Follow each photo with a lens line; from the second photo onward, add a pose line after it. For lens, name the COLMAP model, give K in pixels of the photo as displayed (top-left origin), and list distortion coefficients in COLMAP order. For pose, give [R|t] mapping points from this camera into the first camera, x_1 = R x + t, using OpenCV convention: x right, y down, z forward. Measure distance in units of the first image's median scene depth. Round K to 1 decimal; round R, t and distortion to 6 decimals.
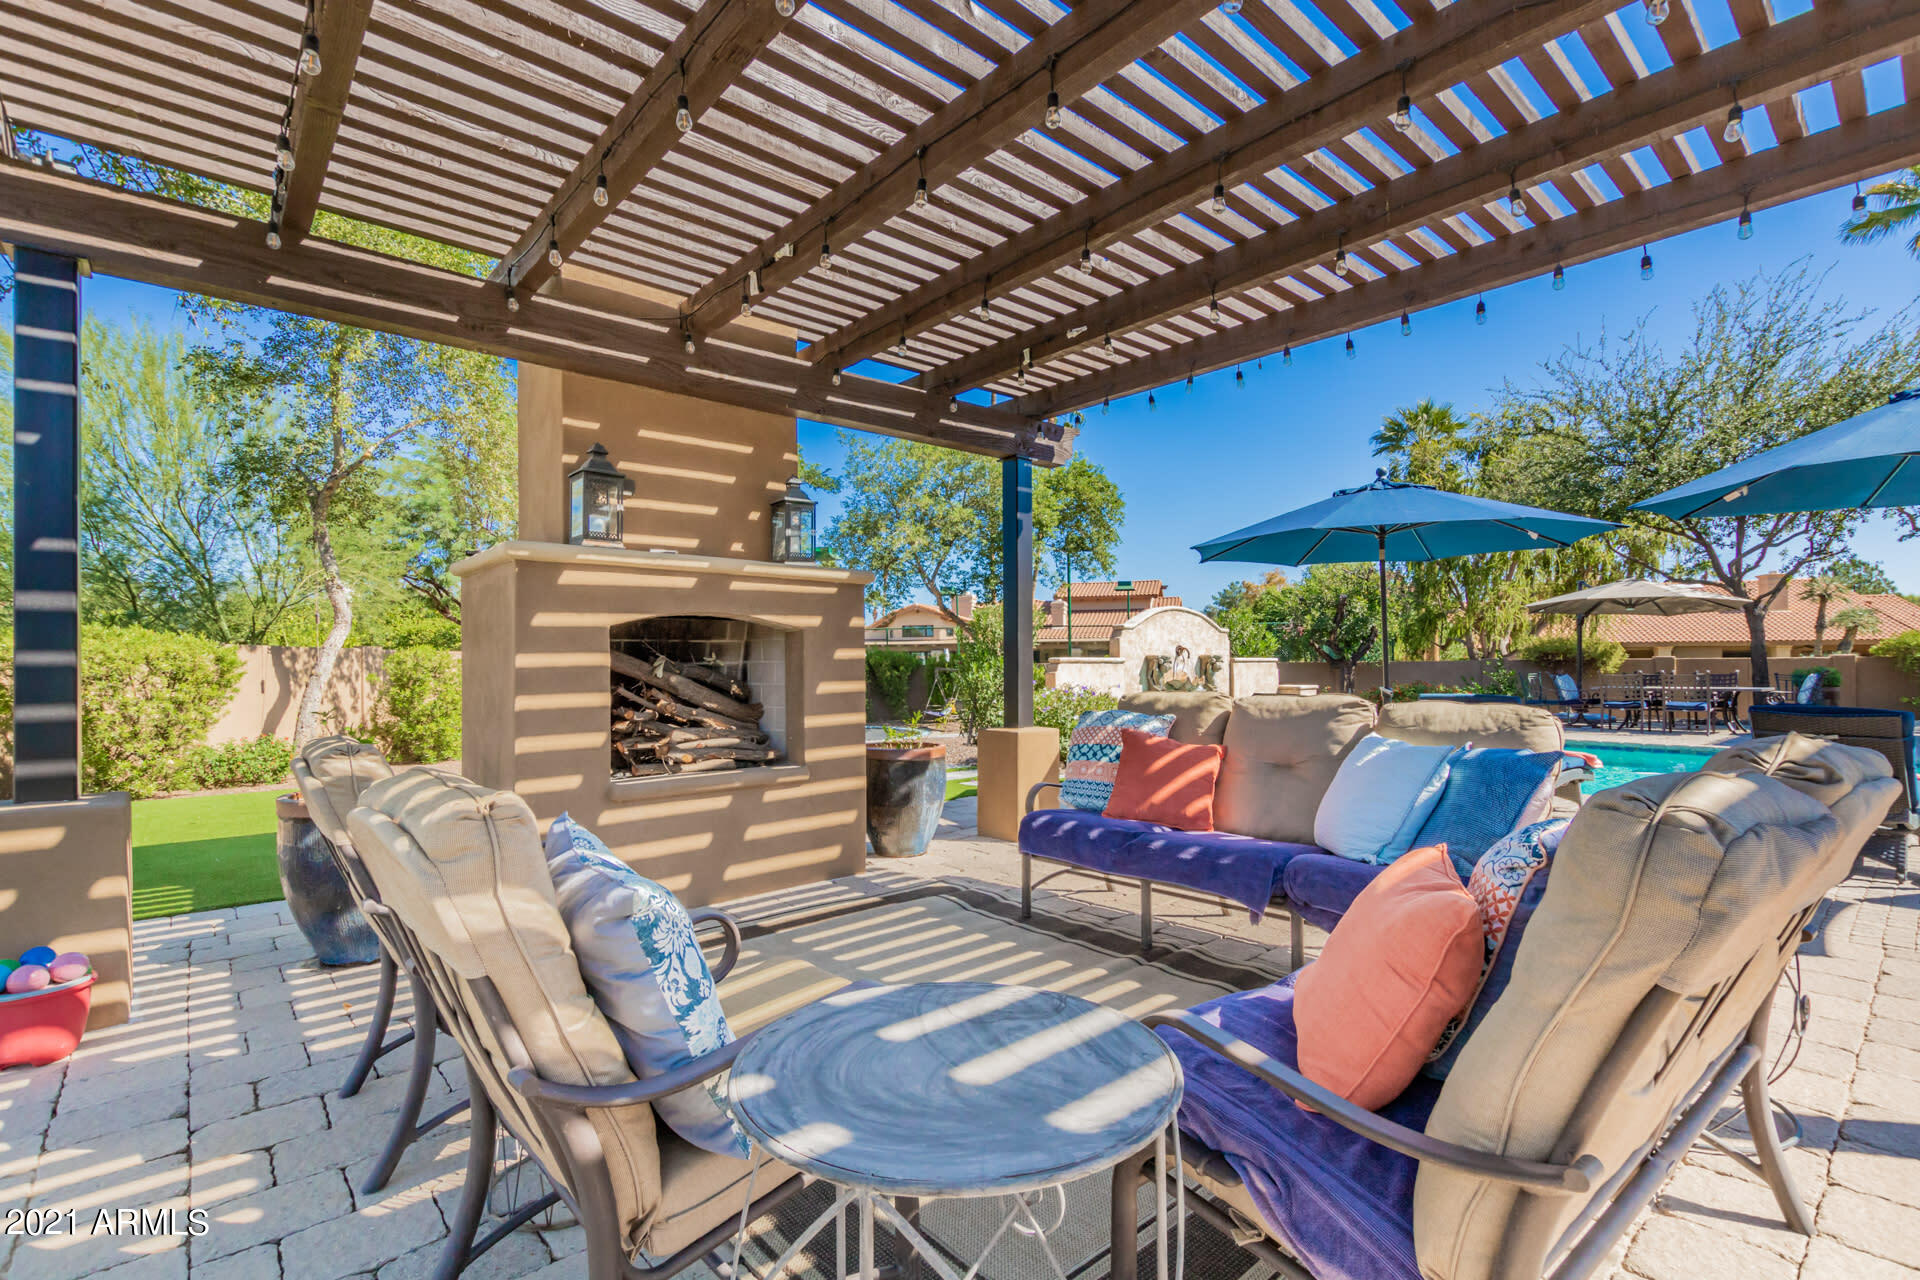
lens RADIAL K [[877.5, 0, 958.4], [0, 877.5, 652.6], [0, 0, 1]] dist [0.001066, 0.000339]
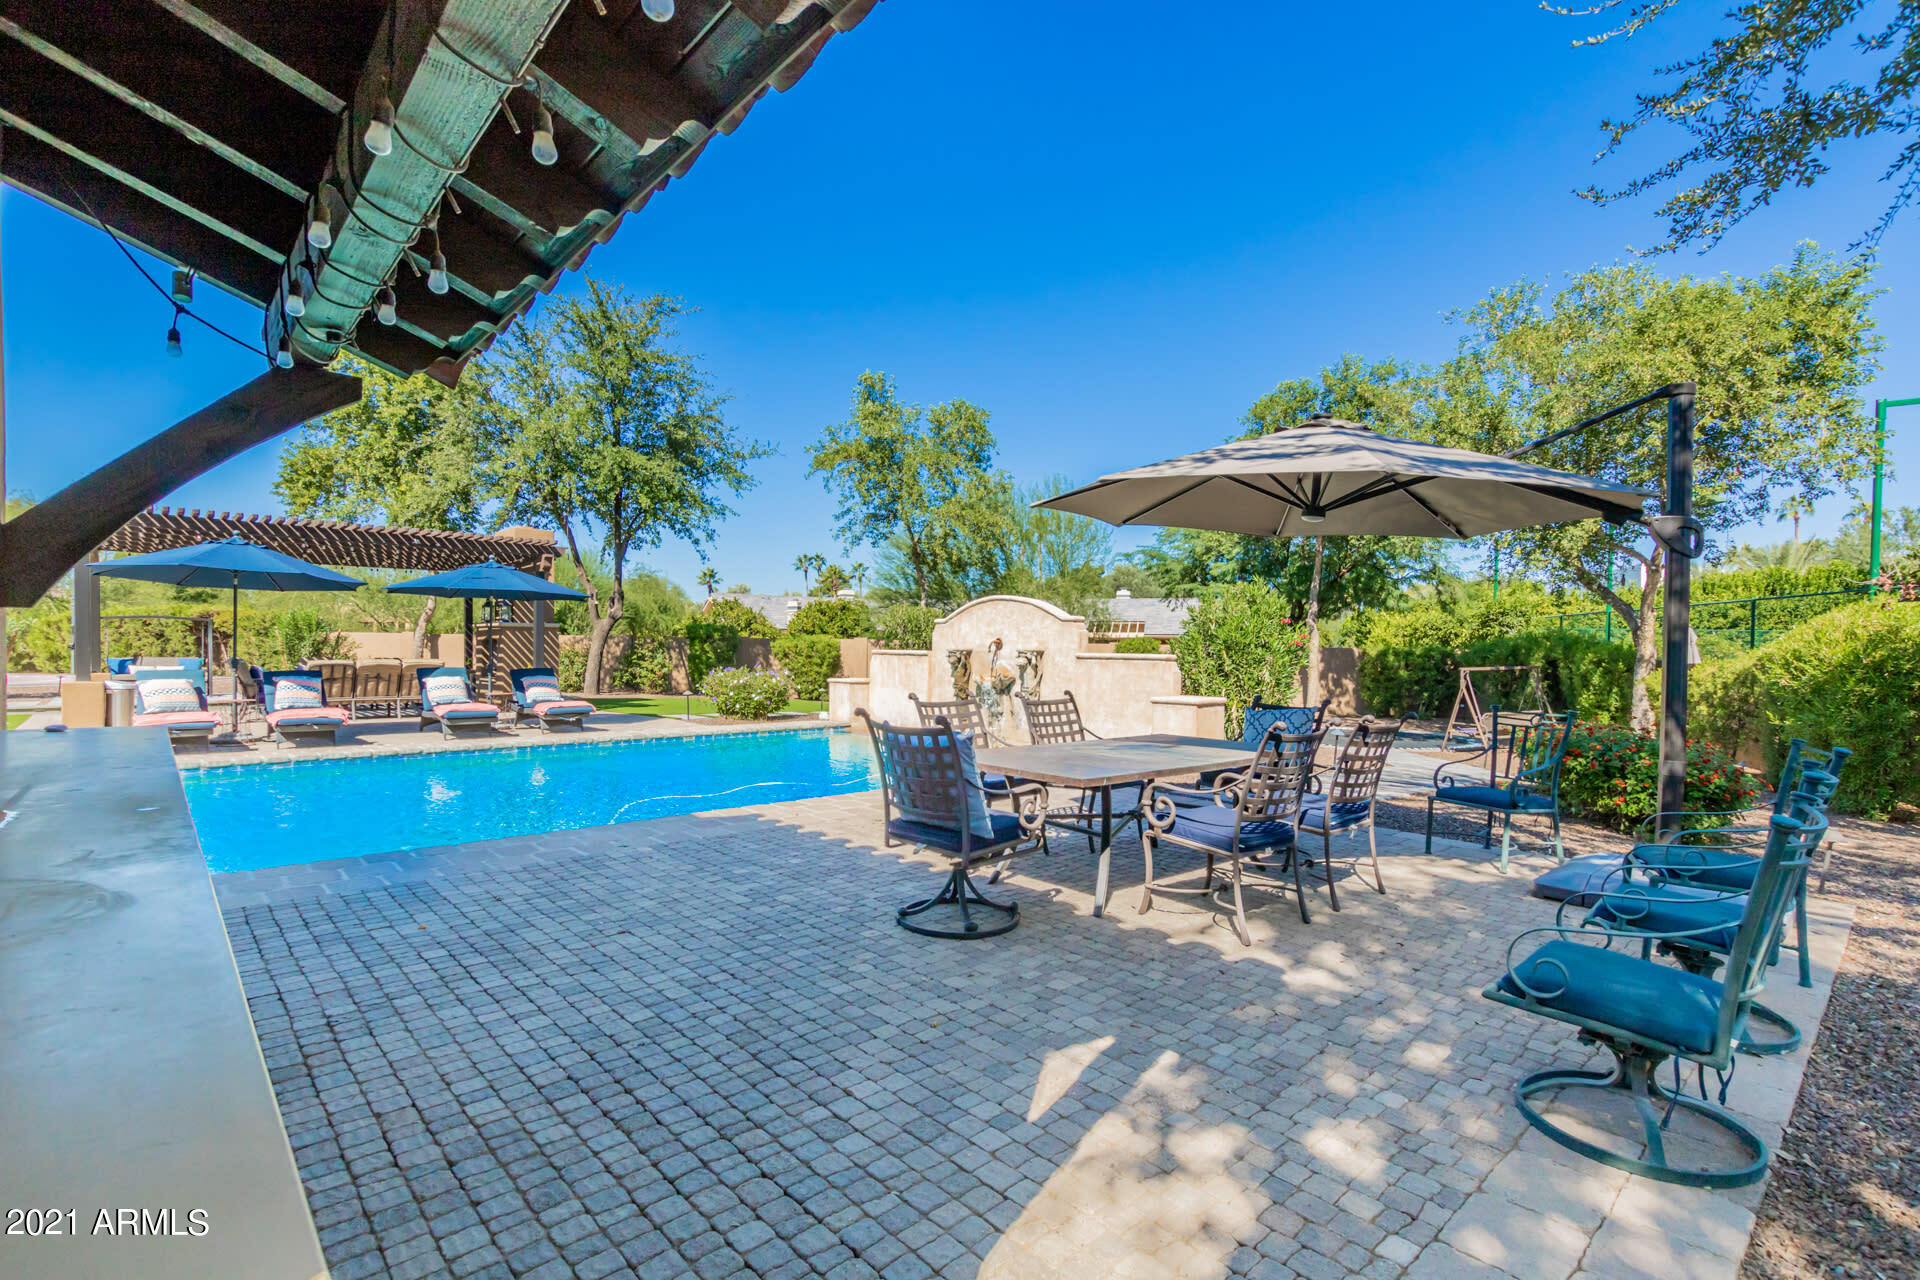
lens RADIAL K [[877.5, 0, 958.4], [0, 877.5, 652.6], [0, 0, 1]] dist [0.001066, 0.000339]
pose [[0.037119, 0.010629, -0.999254, 3.475692], [0.002655, 0.999939, 0.010735, -0.008493], [0.999307, -0.003051, 0.037089, 2.775890]]
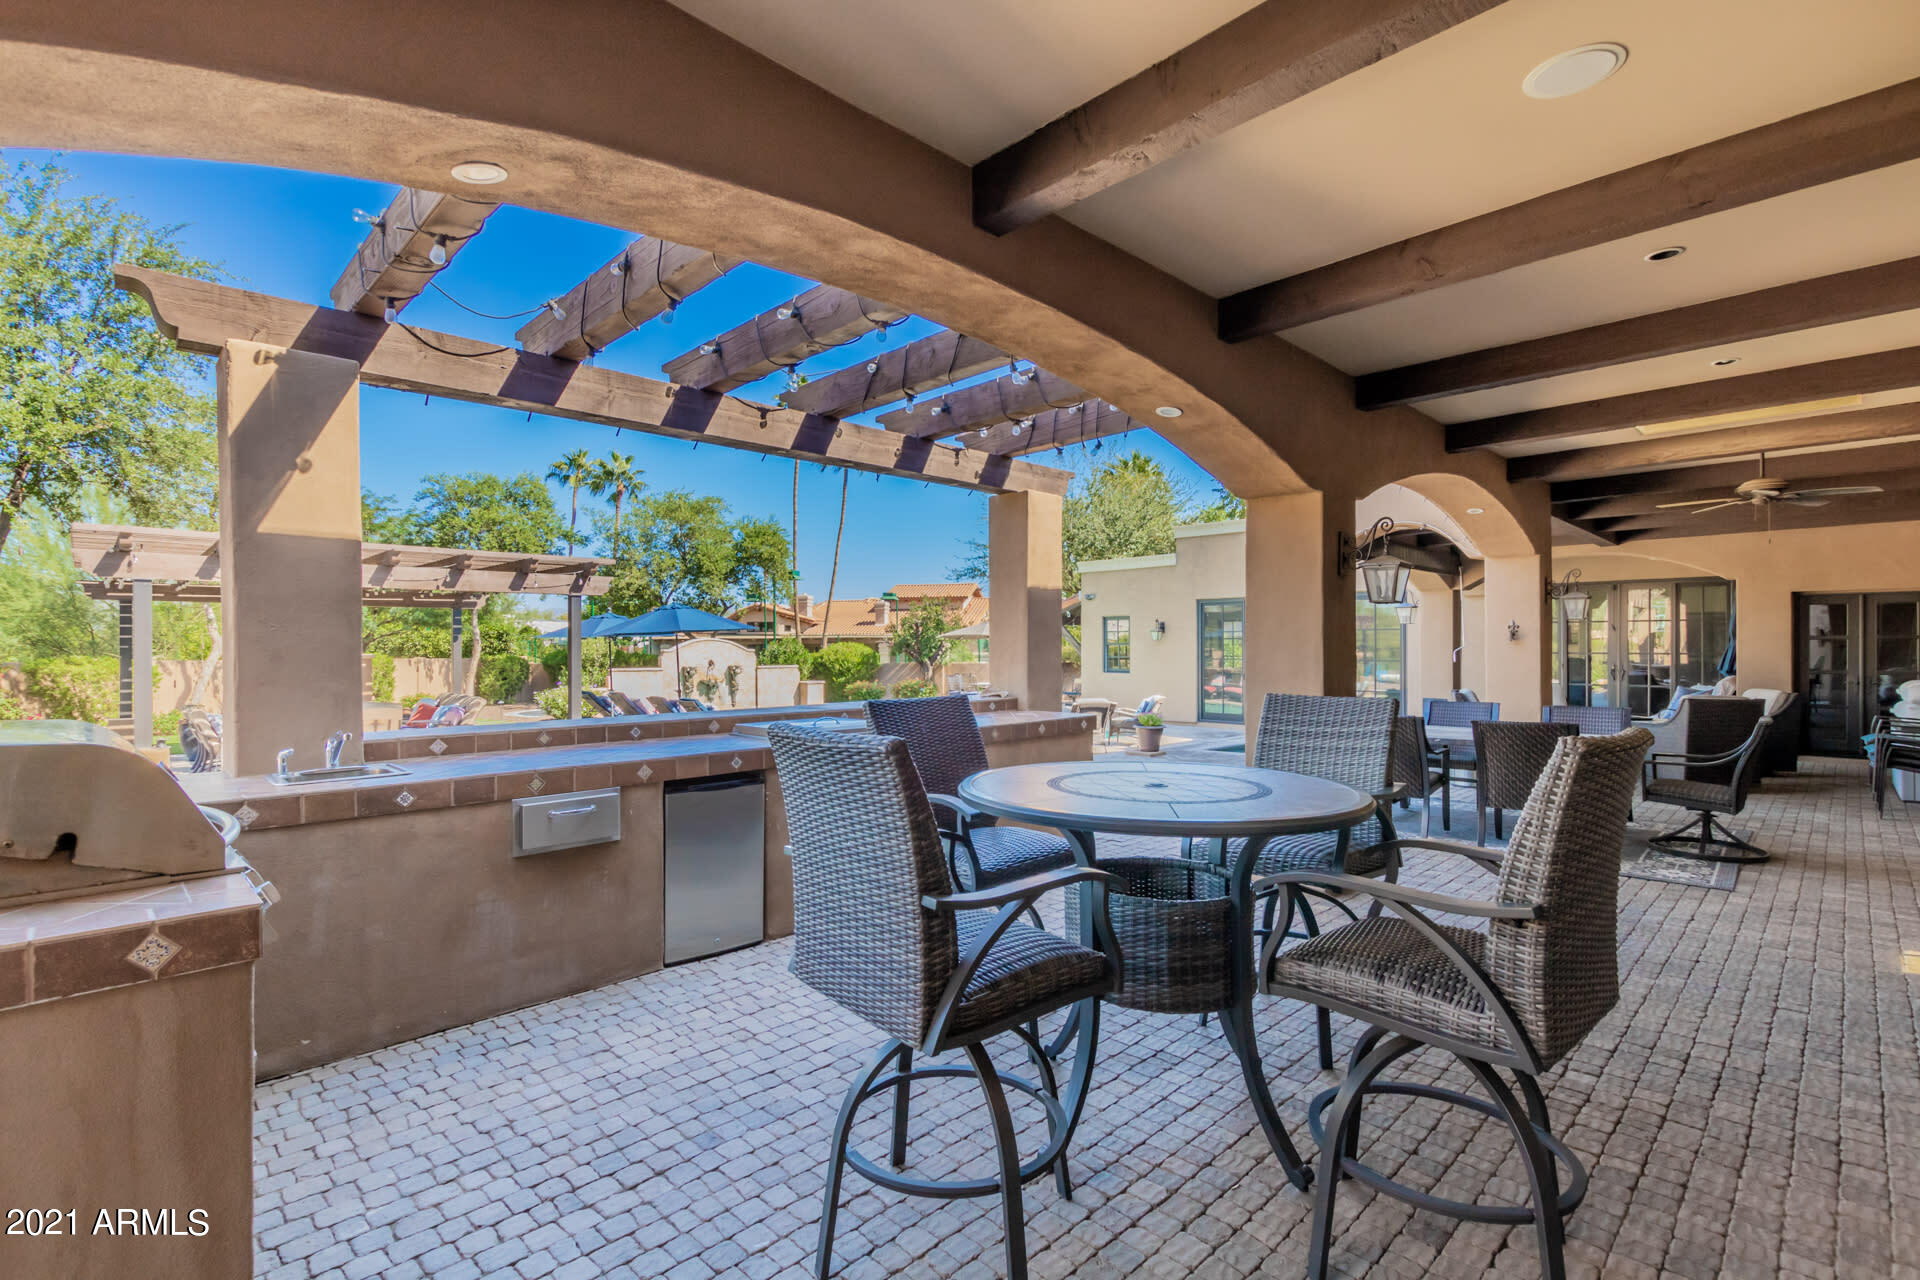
lens RADIAL K [[874.9, 0, 960.0], [0, 874.9, 640.0], [0, 0, 1]] dist [-0.001127, -0.000208]
pose [[0.997736, 0.001013, 0.067241, 1.912160], [-0.001339, 0.999988, 0.004807, -0.173758], [-0.067236, -0.004886, 0.997725, -2.433353]]
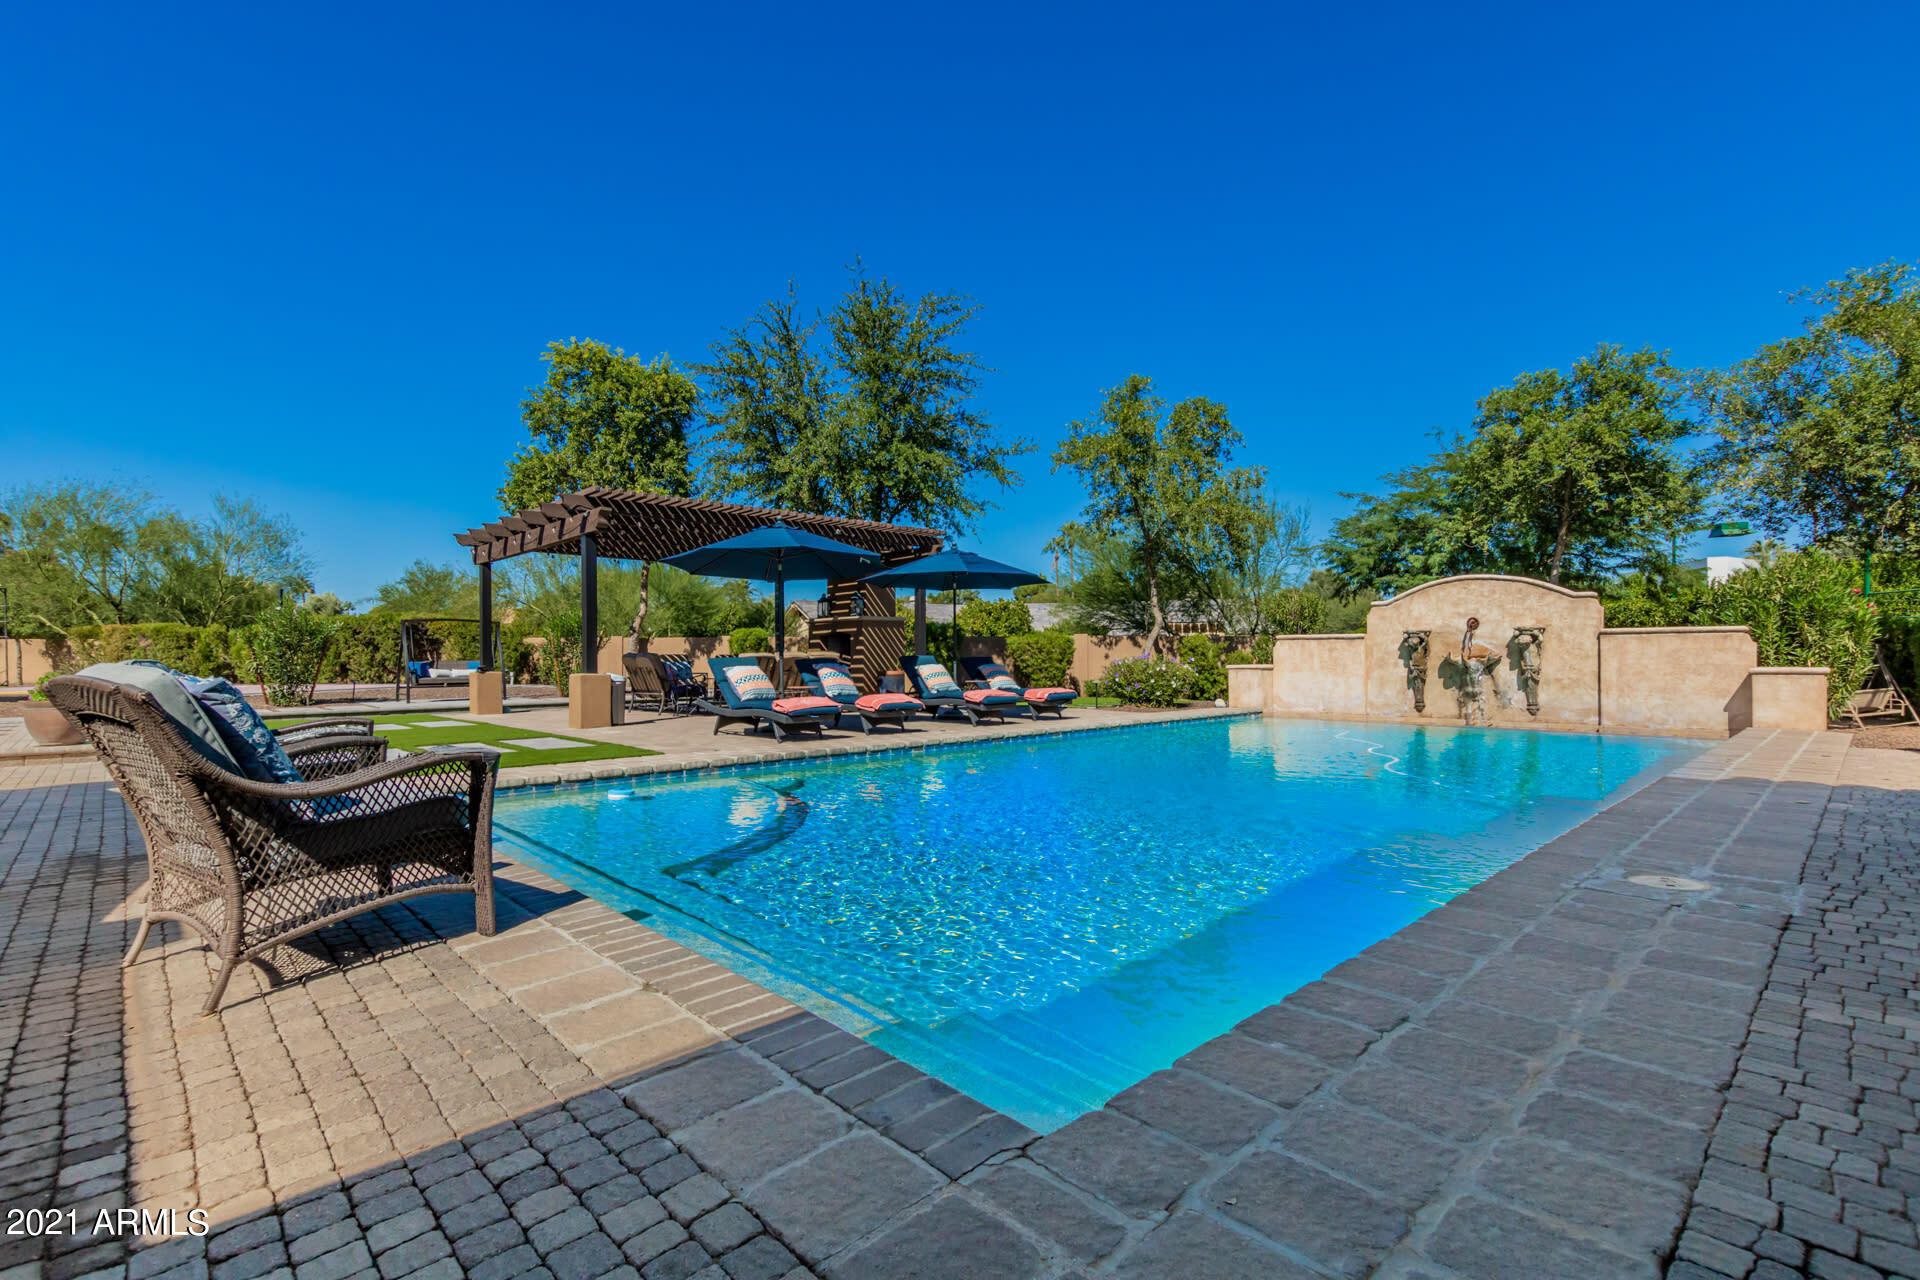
lens RADIAL K [[874.9, 0, 960.0], [0, 874.9, 640.0], [0, 0, 1]] dist [-0.001127, -0.000208]
pose [[0.046575, -0.013757, -0.998820, 3.395812], [0.018200, 0.999751, -0.012922, 0.050625], [0.998749, -0.017577, 0.046814, 1.280302]]
